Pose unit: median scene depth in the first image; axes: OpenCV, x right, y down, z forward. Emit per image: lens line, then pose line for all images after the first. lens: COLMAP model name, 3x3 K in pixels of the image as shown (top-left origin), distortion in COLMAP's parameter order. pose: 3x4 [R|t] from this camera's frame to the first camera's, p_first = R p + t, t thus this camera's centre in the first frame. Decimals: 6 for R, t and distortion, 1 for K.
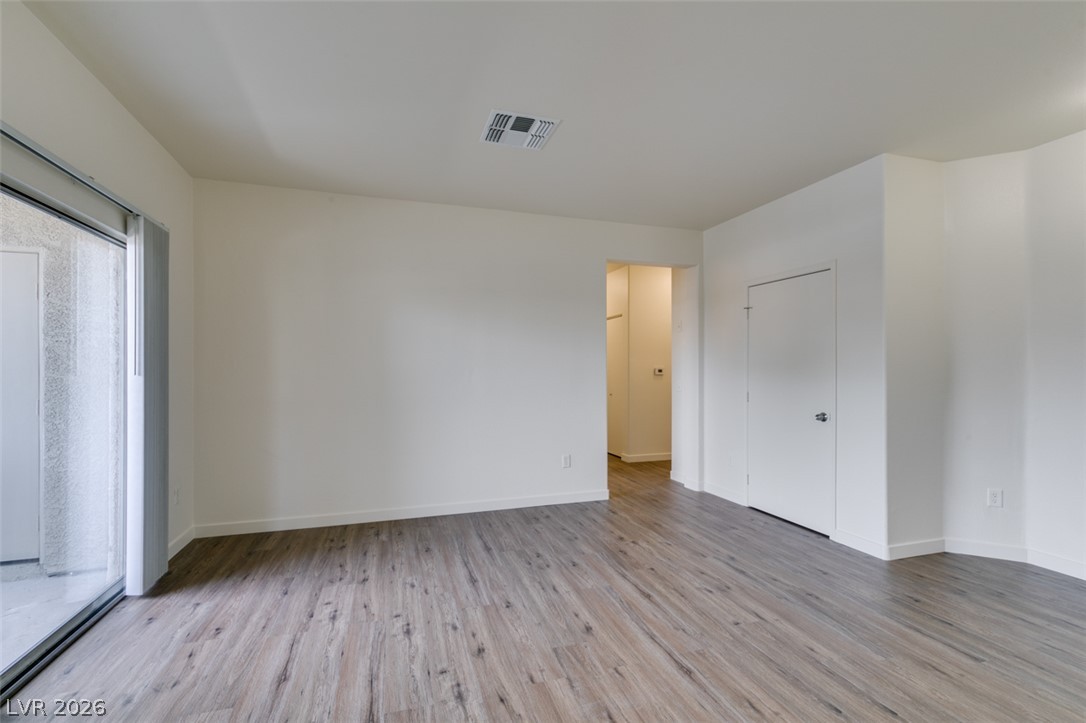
lens RADIAL K [[491.5, 0, 544.5], [0, 491.5, 369.7], [0, 0, 1]] dist [0.003369, 0.000192]
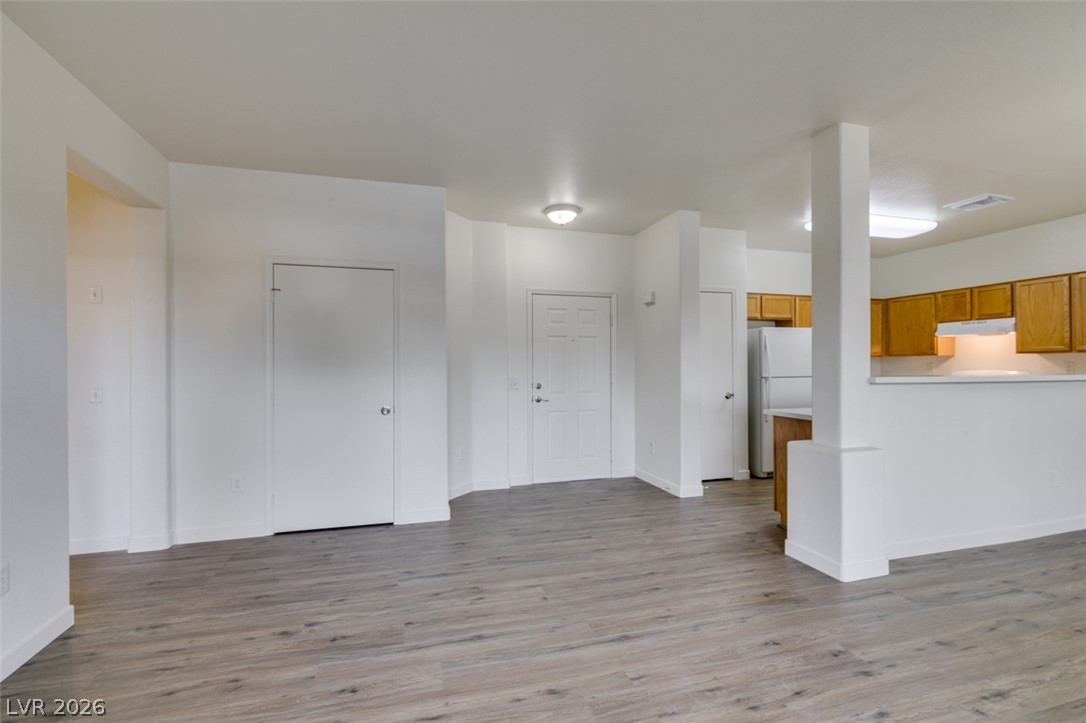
lens RADIAL K [[483.9, 0, 541.4], [0, 483.9, 365.3], [0, 0, 1]] dist [-0.001158, -0.000588]
pose [[0.033643, -0.001275, 0.999433, -0.551592], [0.005172, 0.999986, 0.001102, 0.001712], [-0.999421, 0.005132, 0.033649, 0.796965]]
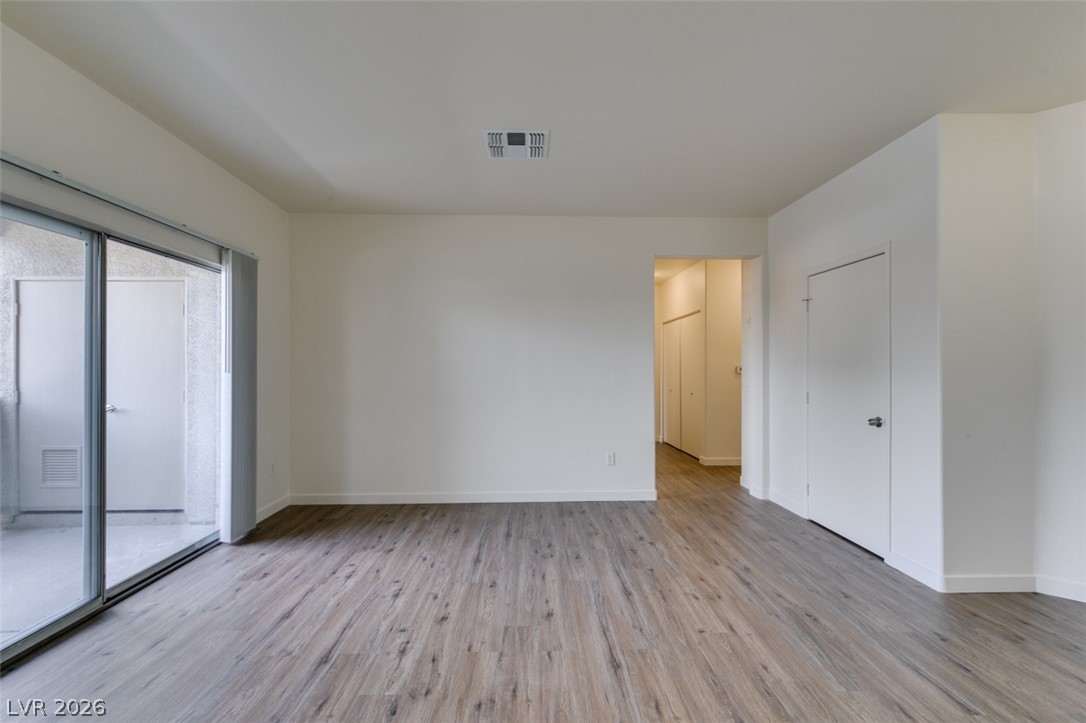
lens RADIAL K [[493.0, 0, 542.3], [0, 493.0, 367.5], [0, 0, 1]] dist [0.004284, -0.000529]
pose [[0.960113, -0.000652, -0.279612, 0.297623], [0.000332, 0.999999, -0.001192, -0.000263], [0.279612, 0.001052, 0.960112, -0.013285]]
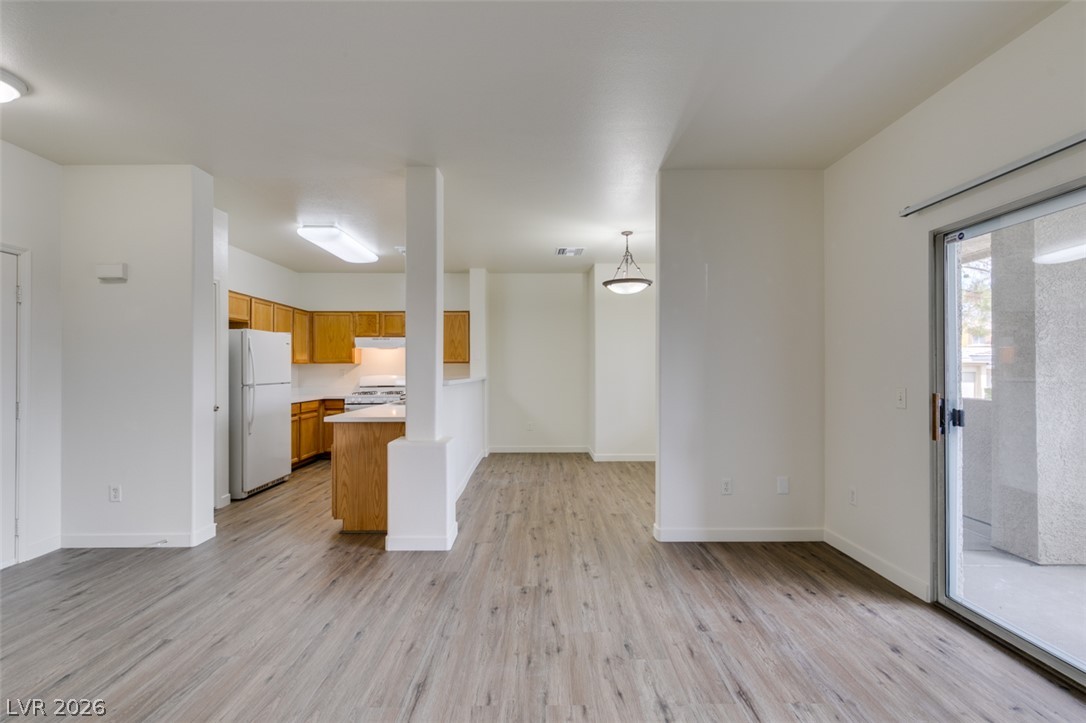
lens RADIAL K [[488.2, 0, 540.4], [0, 488.2, 365.7], [0, 0, 1]] dist [0.001739, -0.000159]
pose [[-0.952083, 0.003414, 0.305822, -0.151479], [0.001174, 0.999971, -0.007510, 0.002534], [-0.305839, -0.006791, -0.952059, 1.268630]]
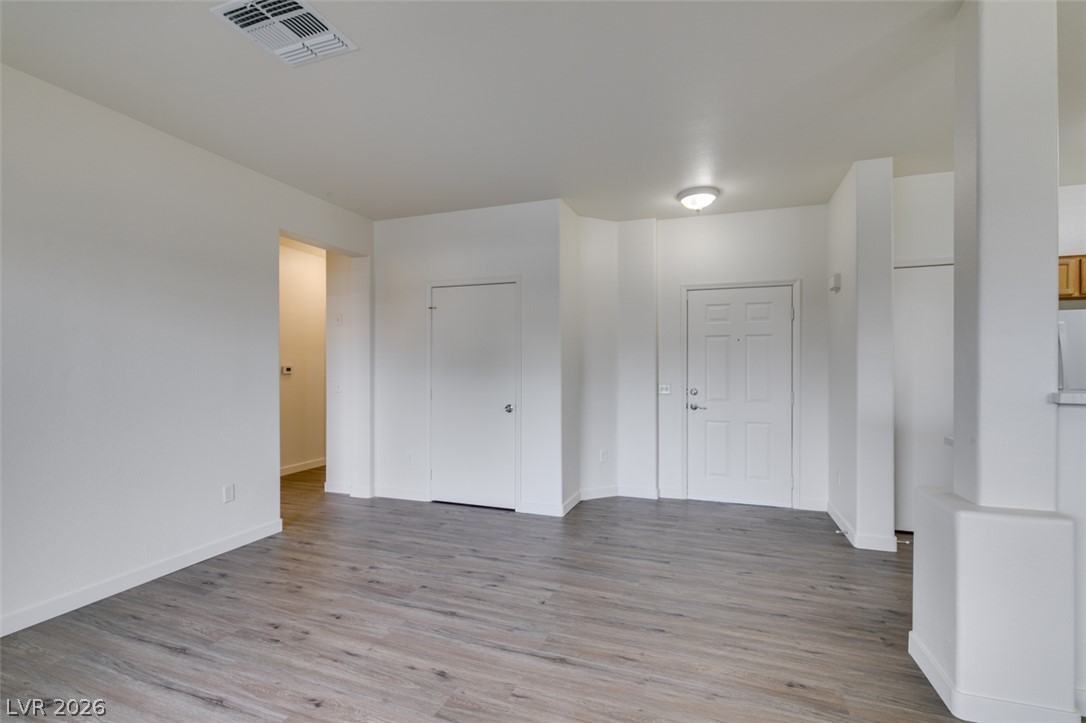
lens RADIAL K [[493.0, 0, 542.3], [0, 493.0, 367.5], [0, 0, 1]] dist [0.004284, -0.000529]
pose [[0.616406, -0.000883, 0.787428, -0.381681], [0.001534, 0.999999, -0.000079, -0.001458], [-0.787427, 0.001257, 0.616406, 0.272363]]
